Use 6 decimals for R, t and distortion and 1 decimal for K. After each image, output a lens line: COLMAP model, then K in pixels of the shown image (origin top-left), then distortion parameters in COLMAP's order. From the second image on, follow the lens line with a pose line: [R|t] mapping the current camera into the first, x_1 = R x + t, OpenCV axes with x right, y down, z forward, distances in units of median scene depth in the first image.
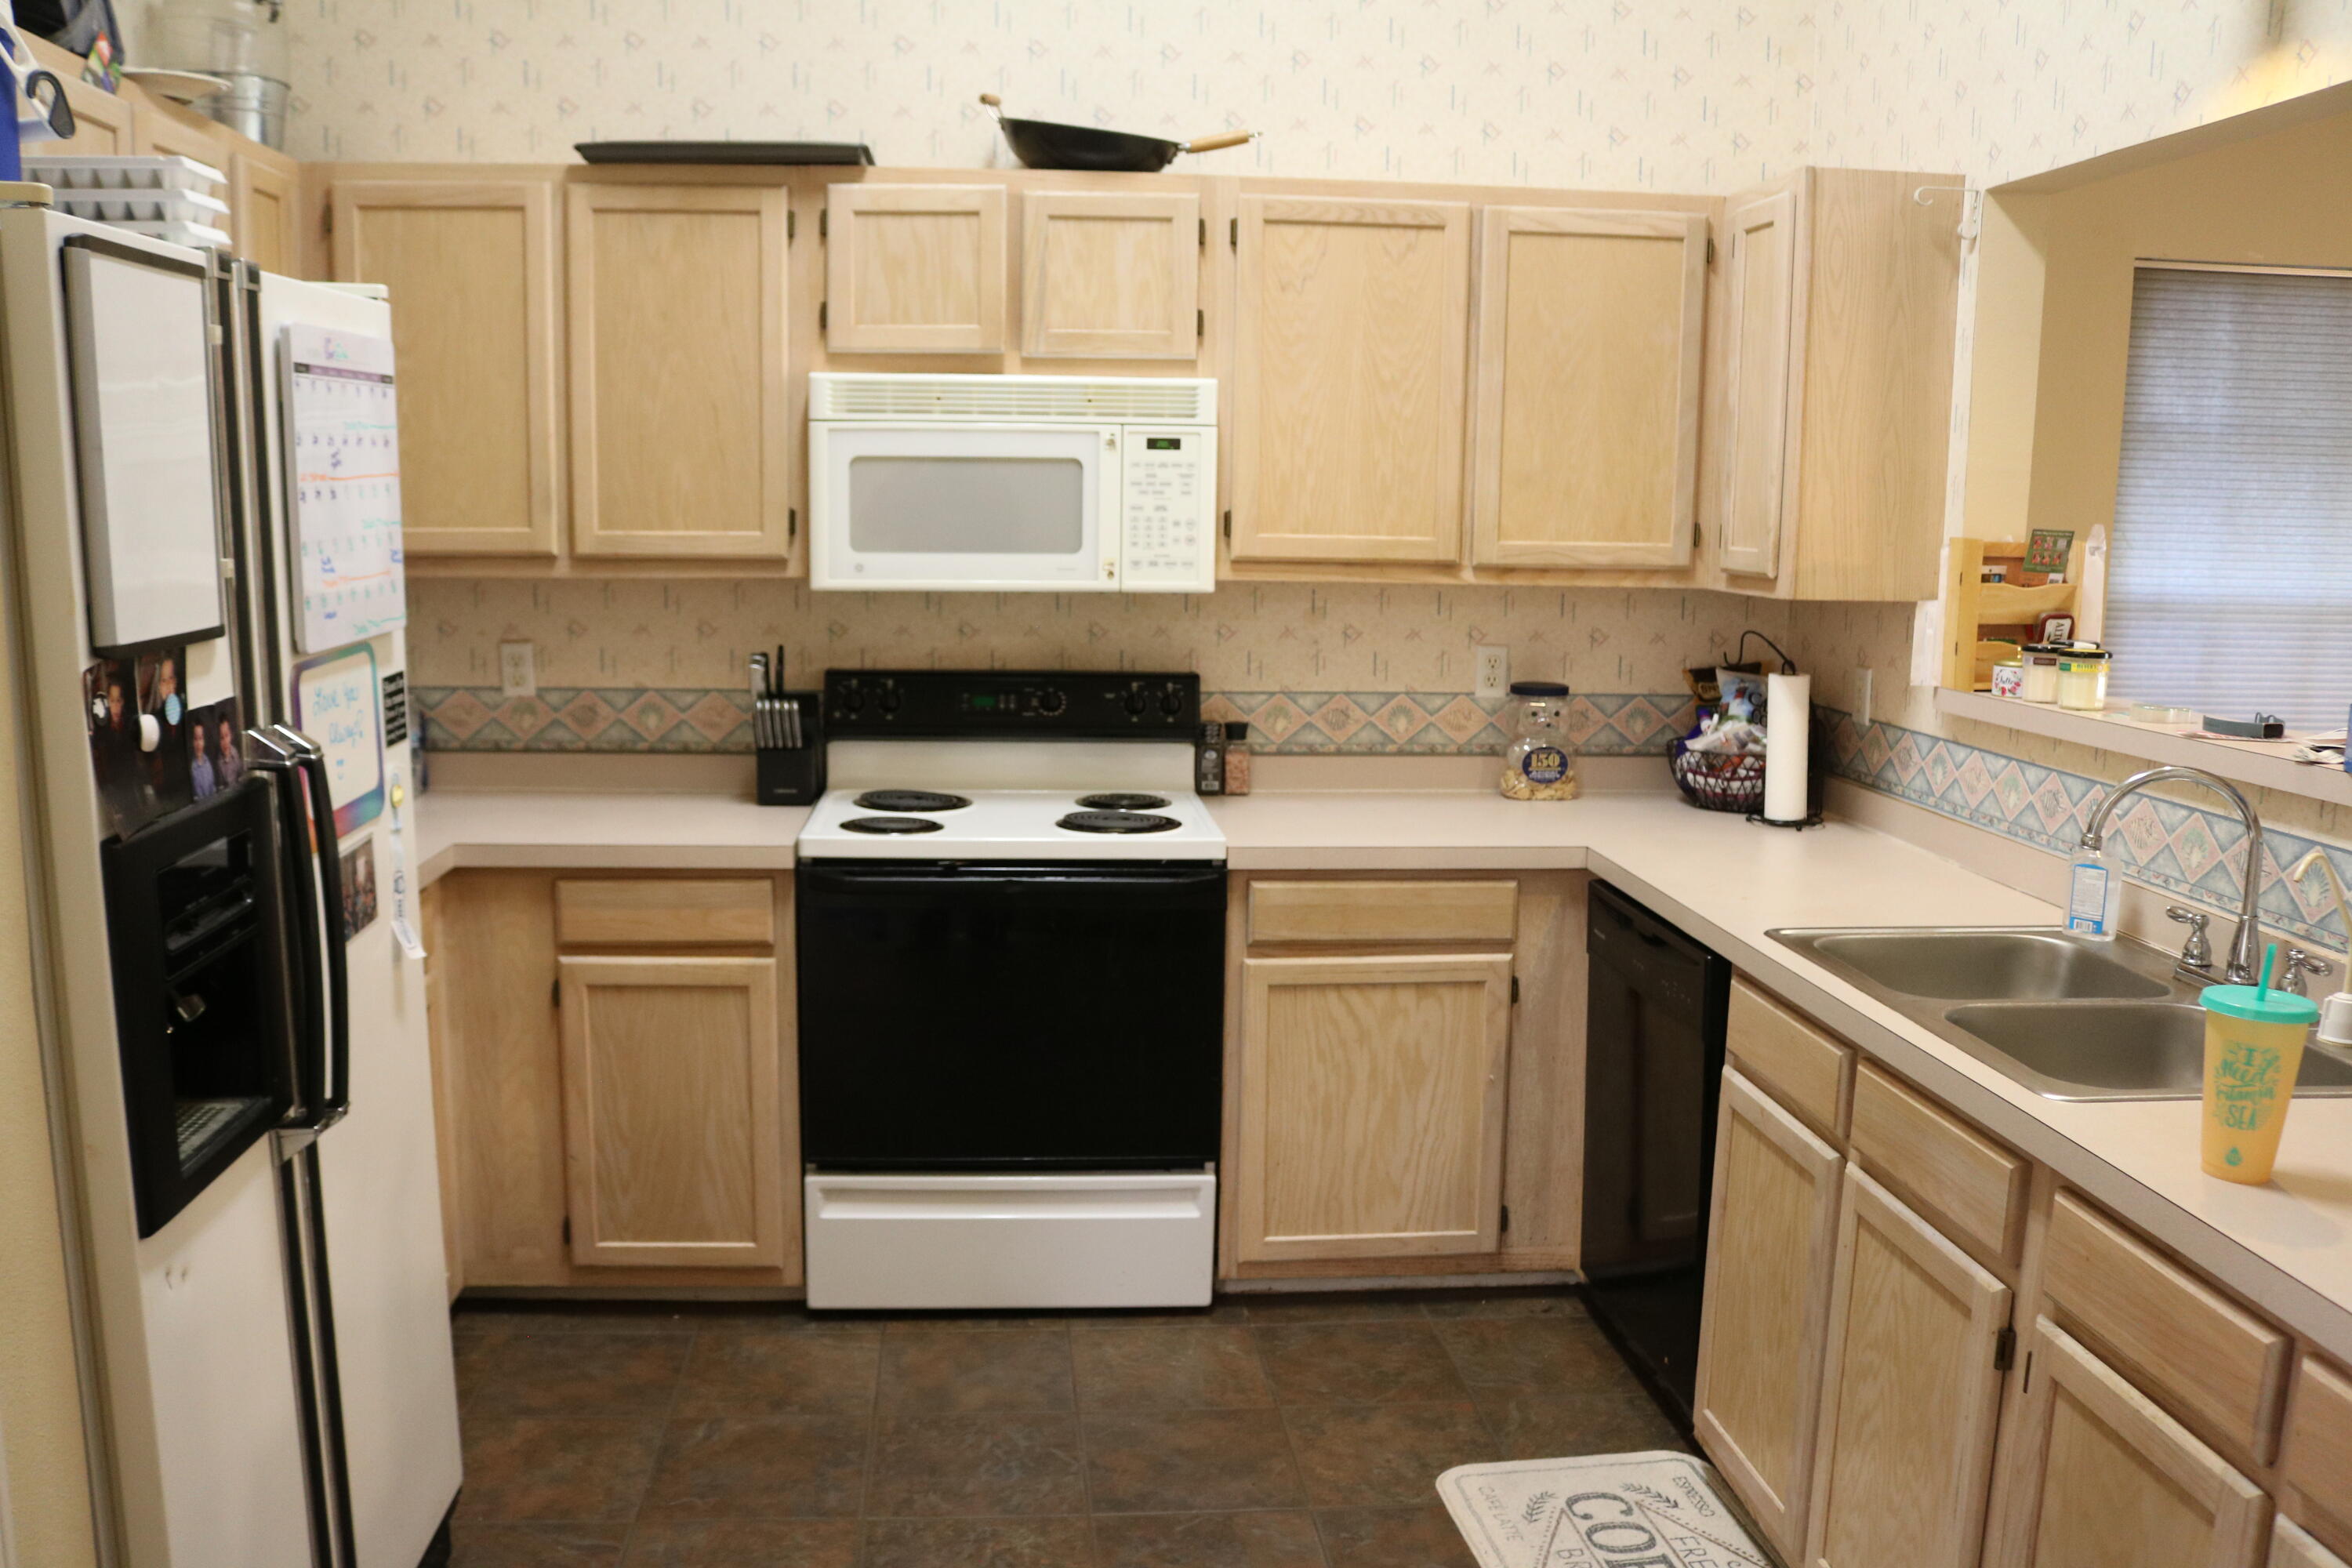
lens RADIAL K [[1947.4, 0, 1175.5], [0, 1947.4, 812.5], [0, 0, 1]] dist [-0.149808, 0.128885]
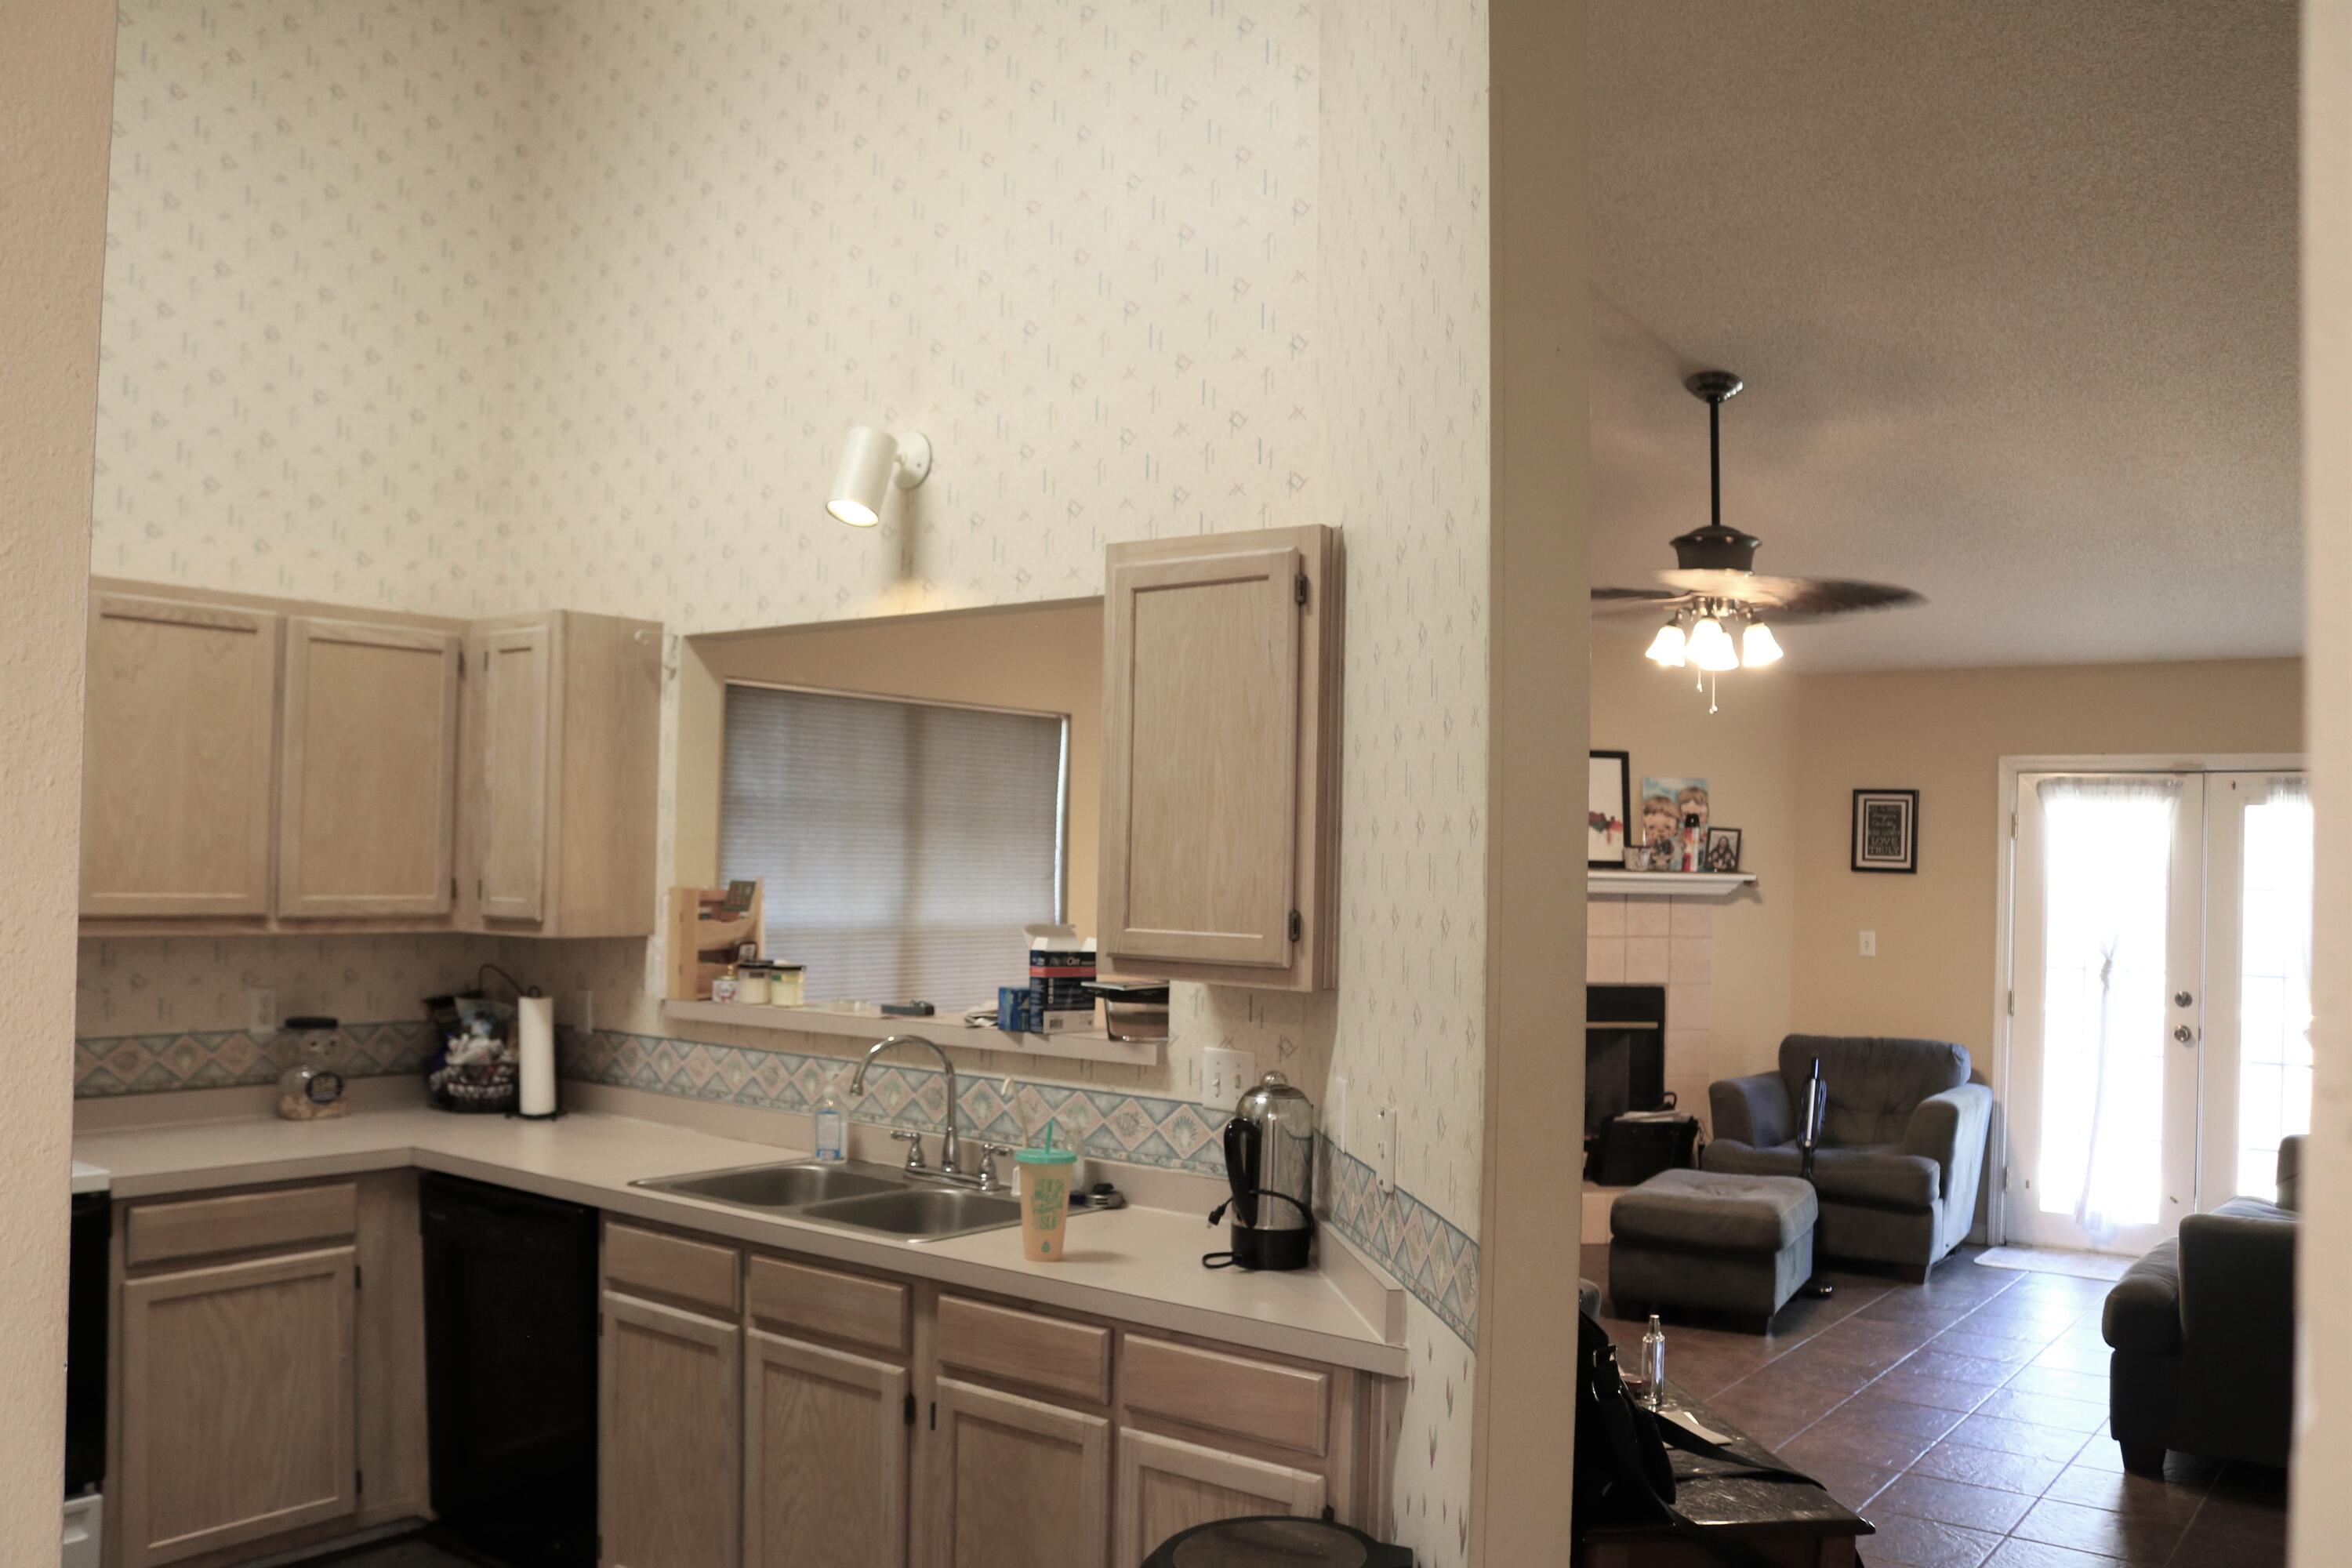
lens RADIAL K [[1947.4, 0, 1175.5], [0, 1947.4, 812.5], [0, 0, 1]] dist [-0.149808, 0.128885]
pose [[0.676284, 0.016515, 0.736456, -0.321855], [0.111655, 0.985899, -0.124641, 0.011963], [-0.728130, 0.166522, 0.664904, -0.159643]]
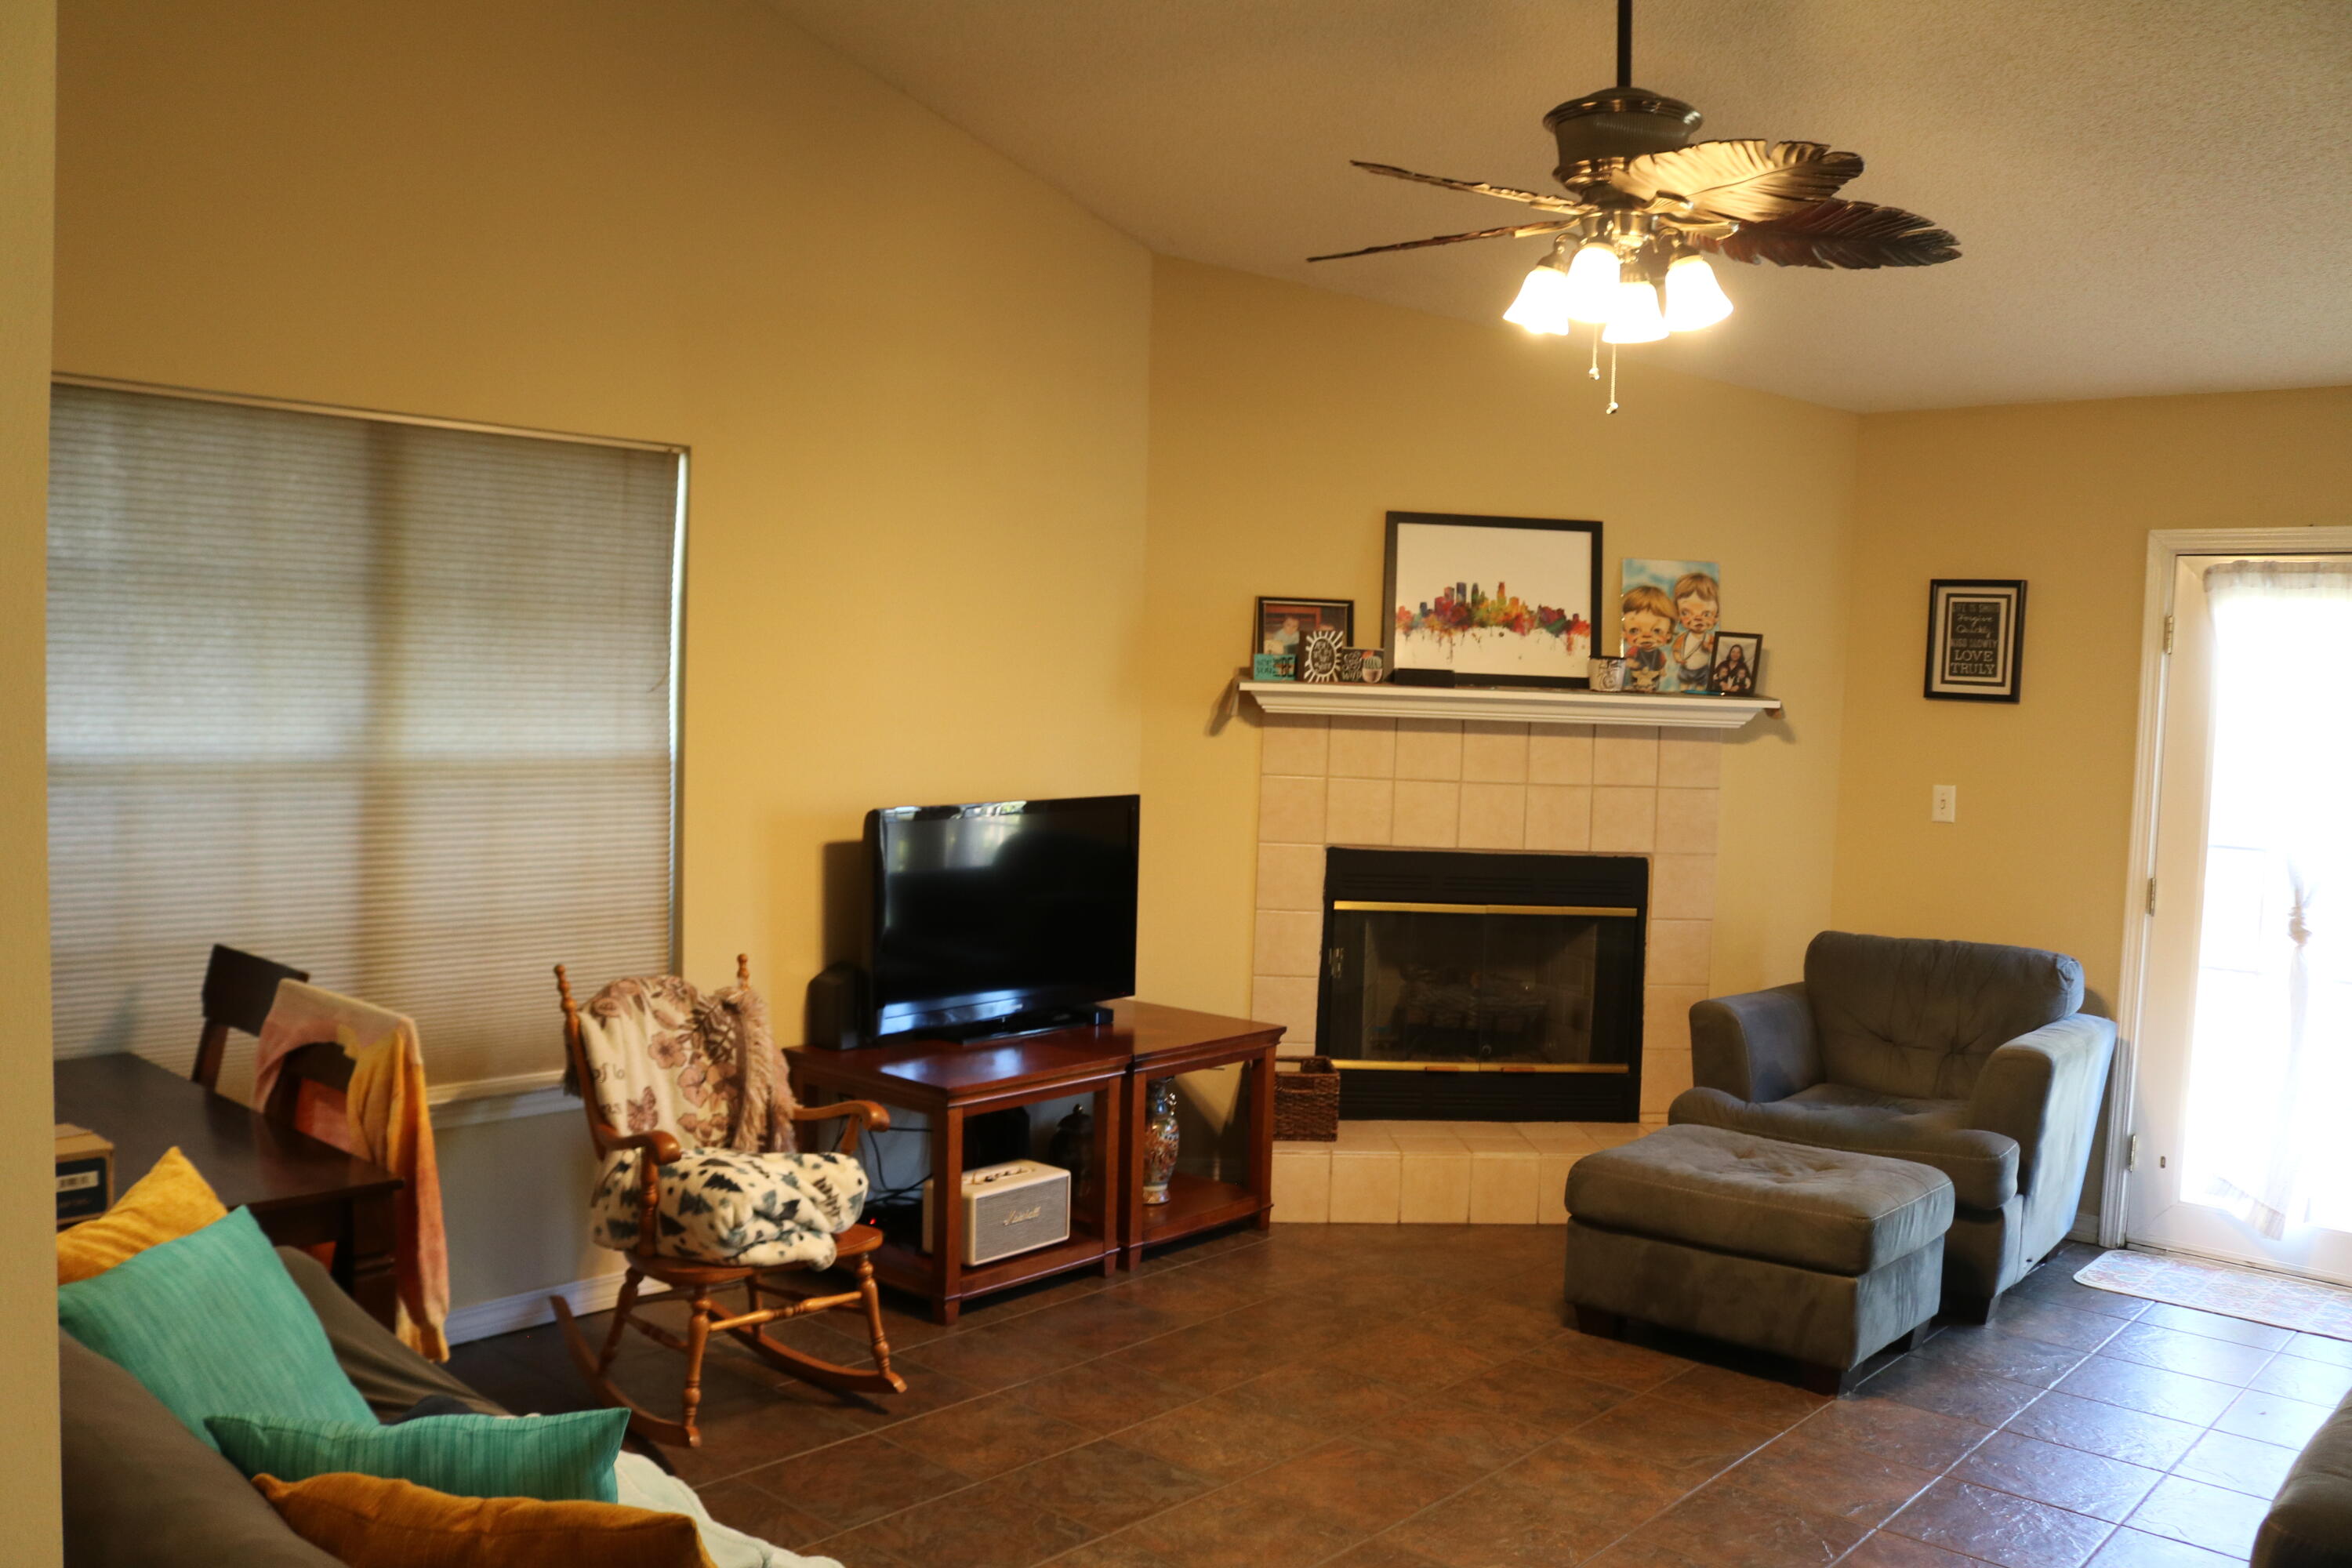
lens RADIAL K [[1947.4, 0, 1175.5], [0, 1947.4, 812.5], [0, 0, 1]] dist [-0.149808, 0.128885]
pose [[0.737608, -0.037178, 0.674205, 0.358141], [0.093133, 0.994541, -0.047048, -0.002927], [-0.668776, 0.097494, 0.737044, 0.037903]]
